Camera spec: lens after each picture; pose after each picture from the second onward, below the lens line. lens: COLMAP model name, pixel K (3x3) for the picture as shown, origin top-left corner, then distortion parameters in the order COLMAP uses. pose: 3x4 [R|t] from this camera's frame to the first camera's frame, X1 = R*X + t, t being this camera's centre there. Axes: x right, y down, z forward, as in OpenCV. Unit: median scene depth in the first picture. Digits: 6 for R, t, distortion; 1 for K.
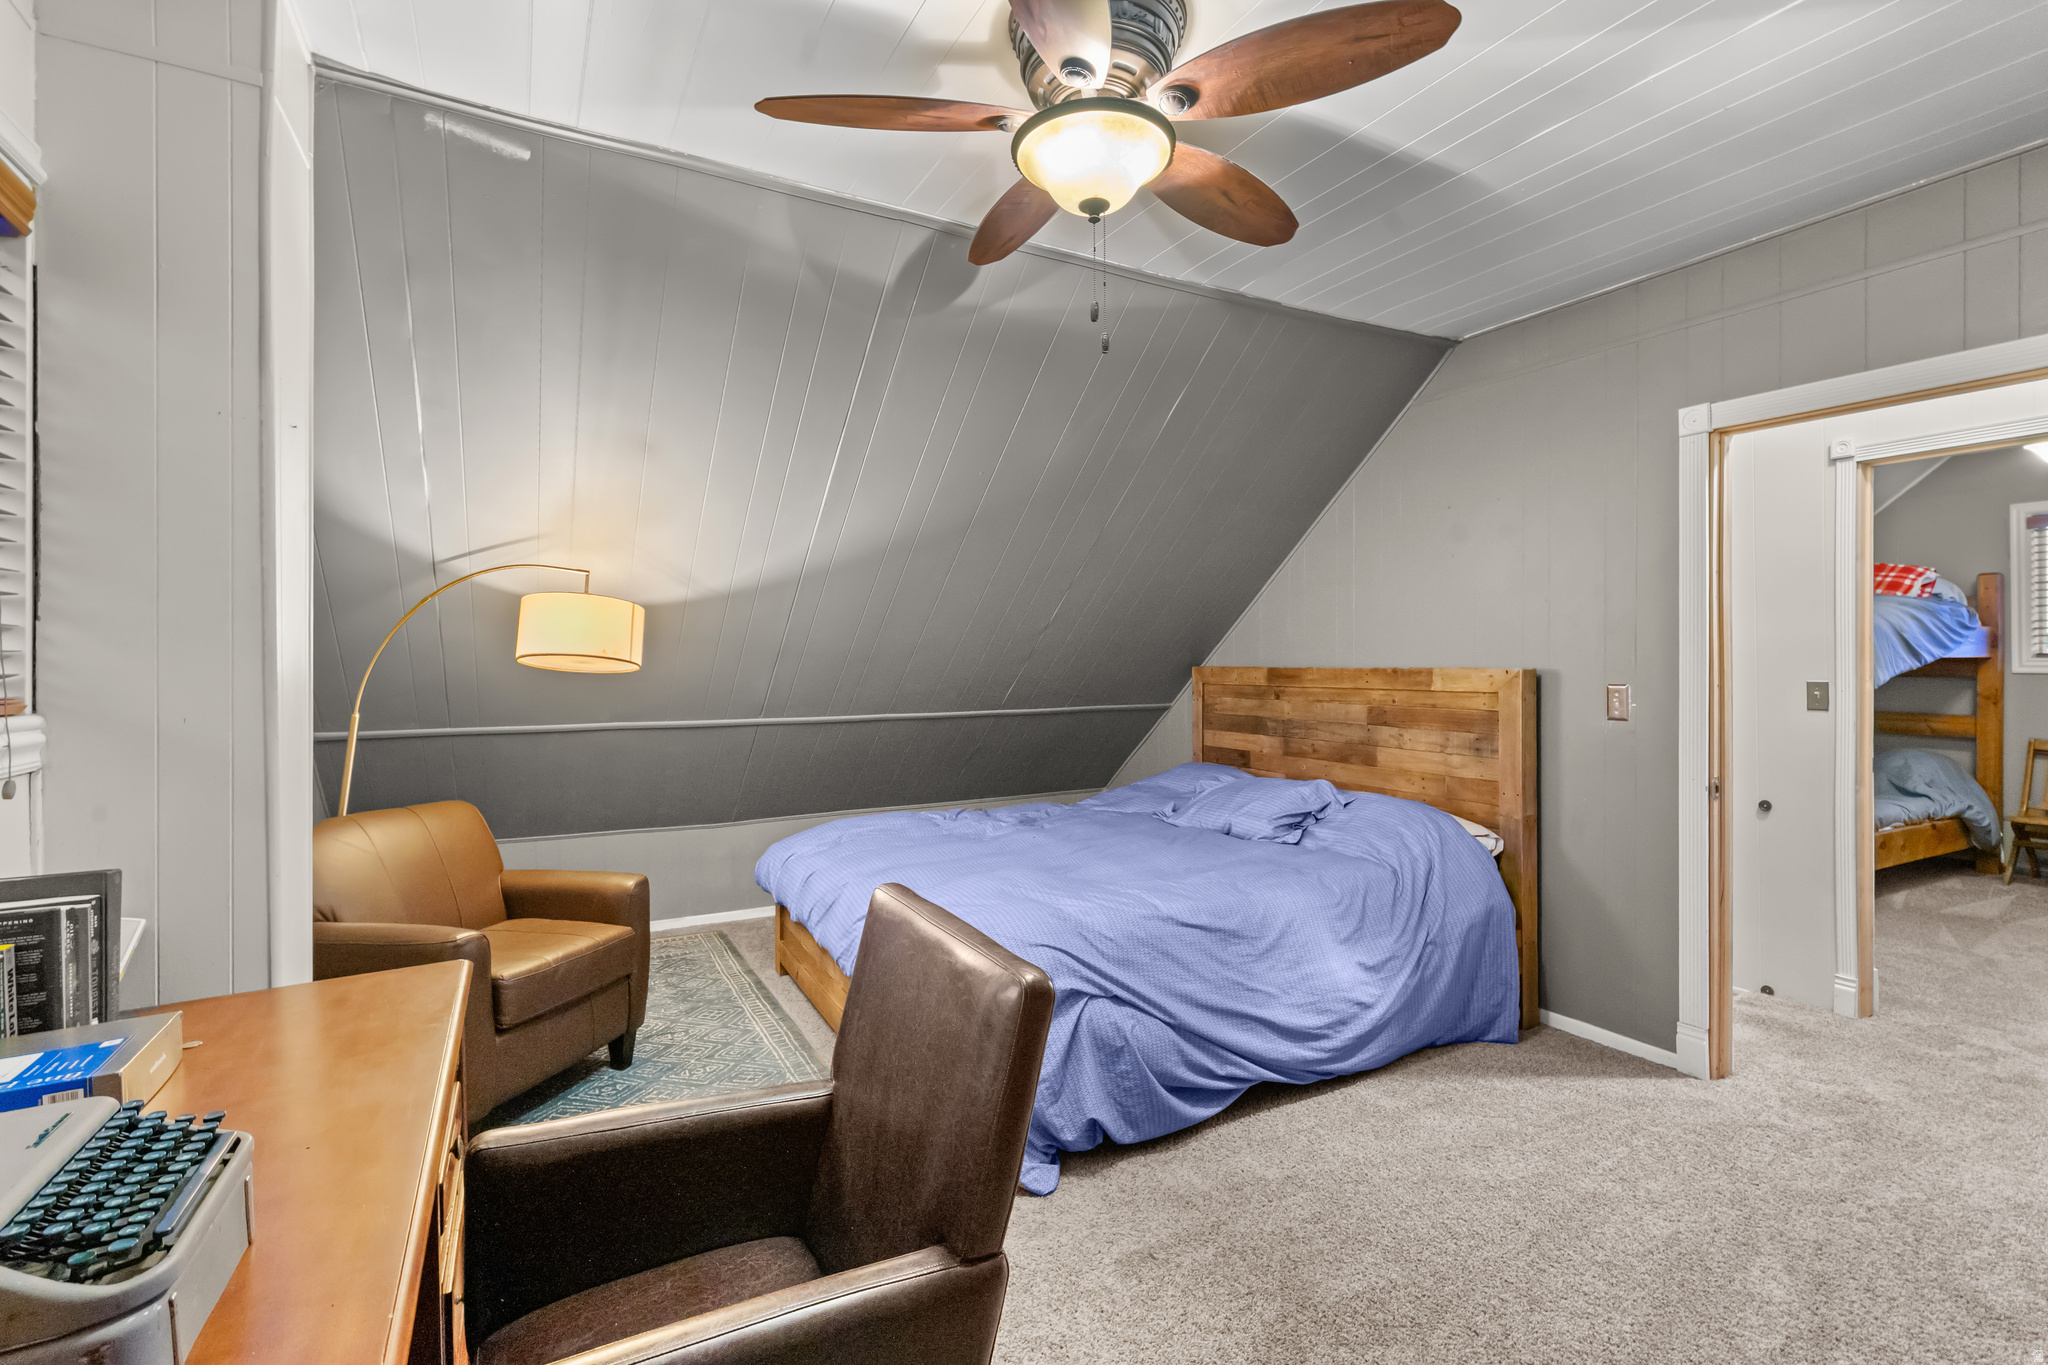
lens RADIAL K [[937.3, 0, 1023.0], [0, 937.3, 686.1], [0, 0, 1]] dist [-0.002201, 0.000936]
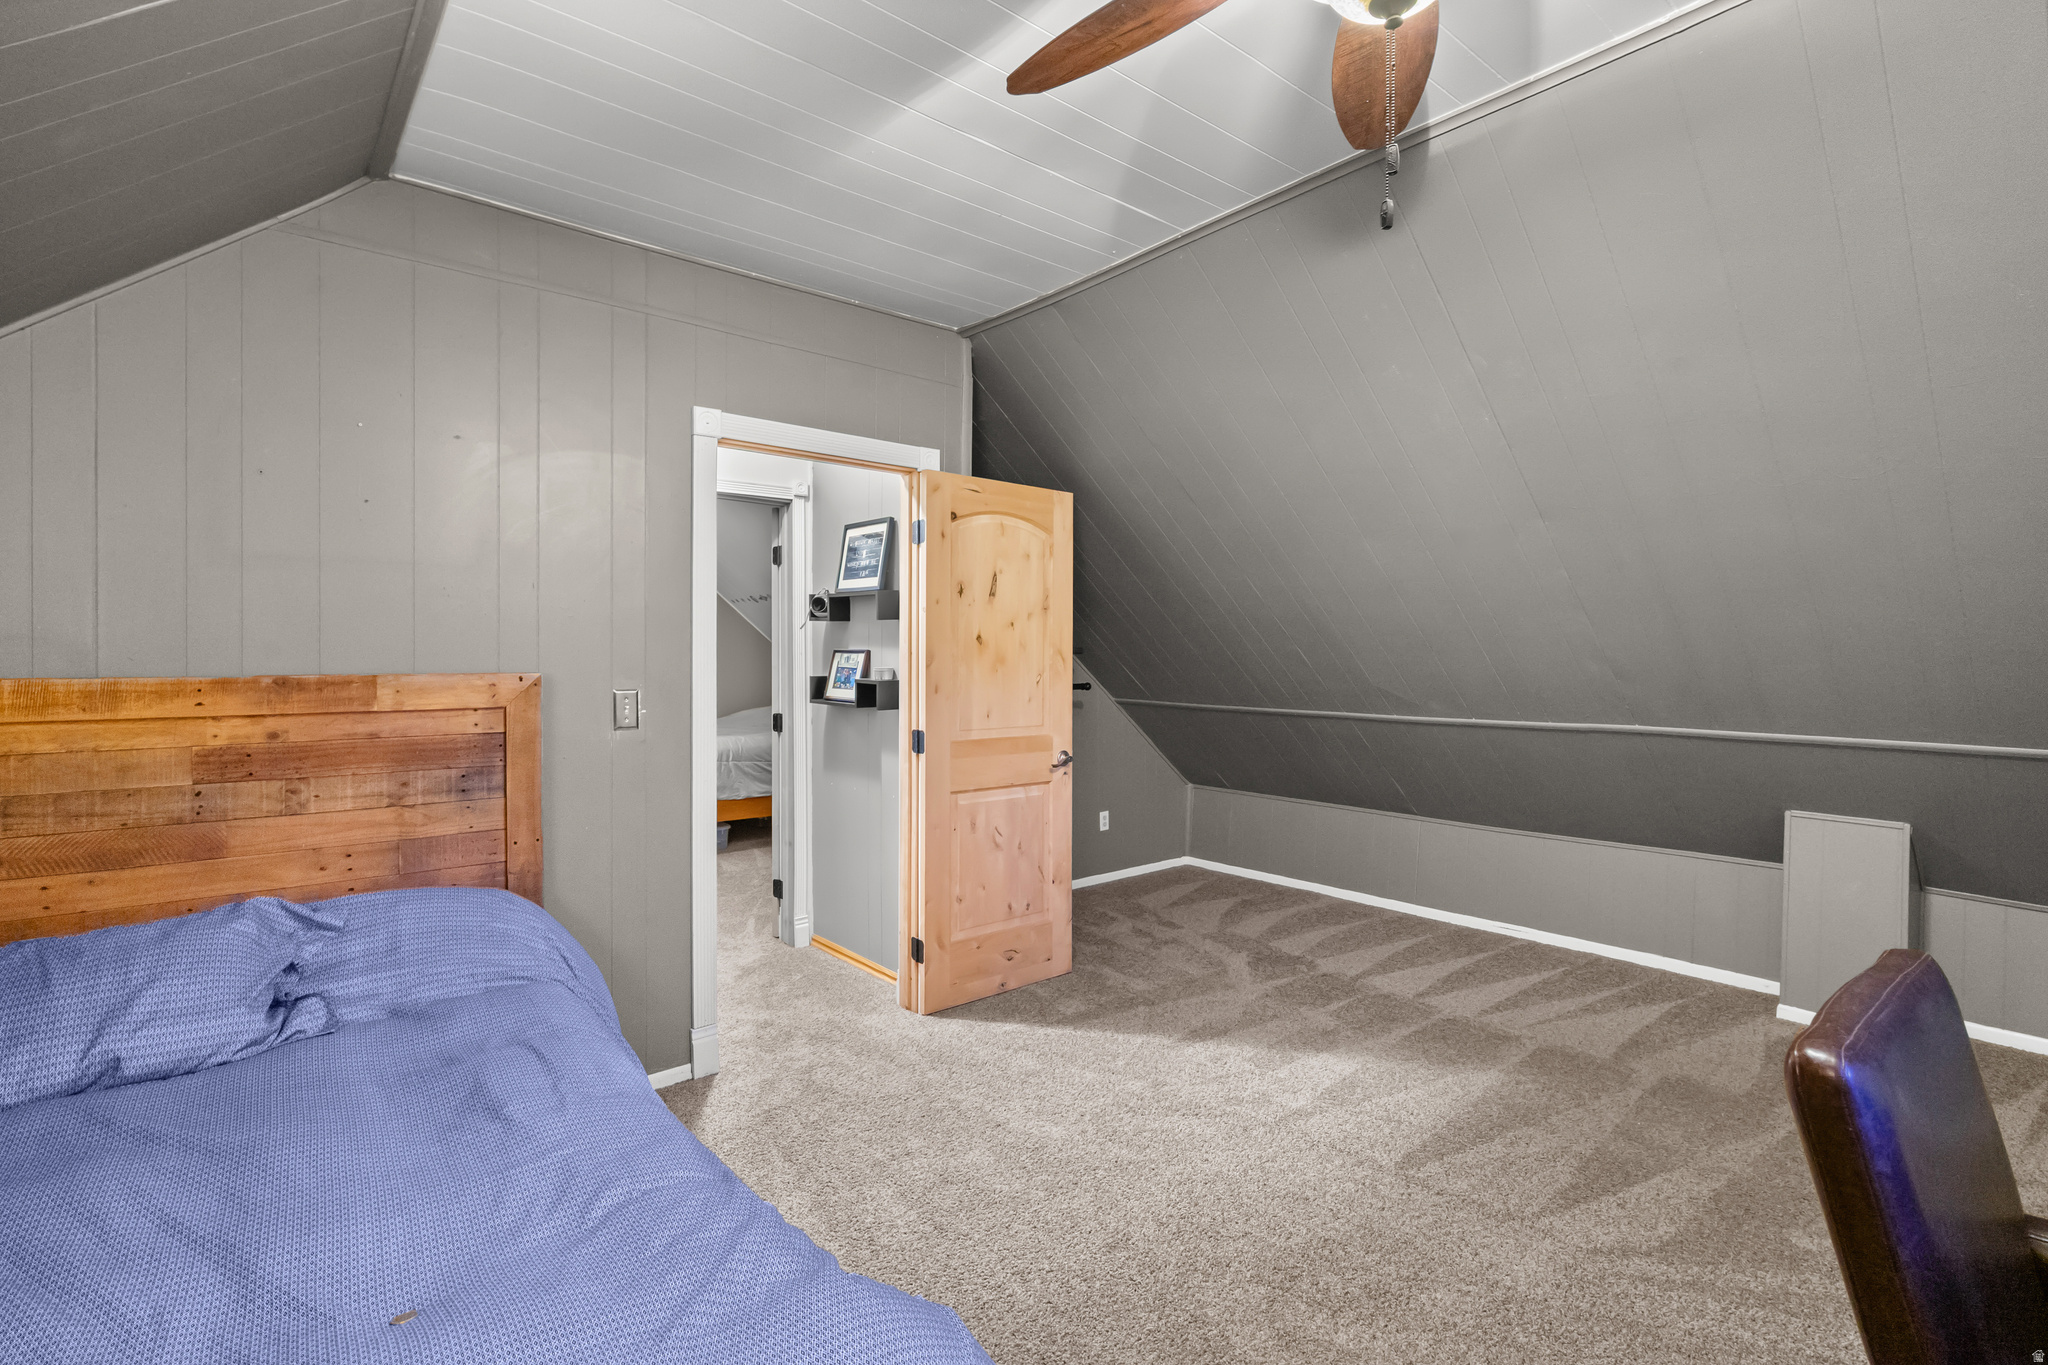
lens RADIAL K [[937.3, 0, 1023.0], [0, 937.3, 686.1], [0, 0, 1]] dist [-0.002201, 0.000936]
pose [[-0.201001, -0.024871, 0.979275, -0.277105], [0.026451, 0.999175, 0.030806, -0.020698], [-0.979234, 0.032095, -0.200177, 0.725157]]
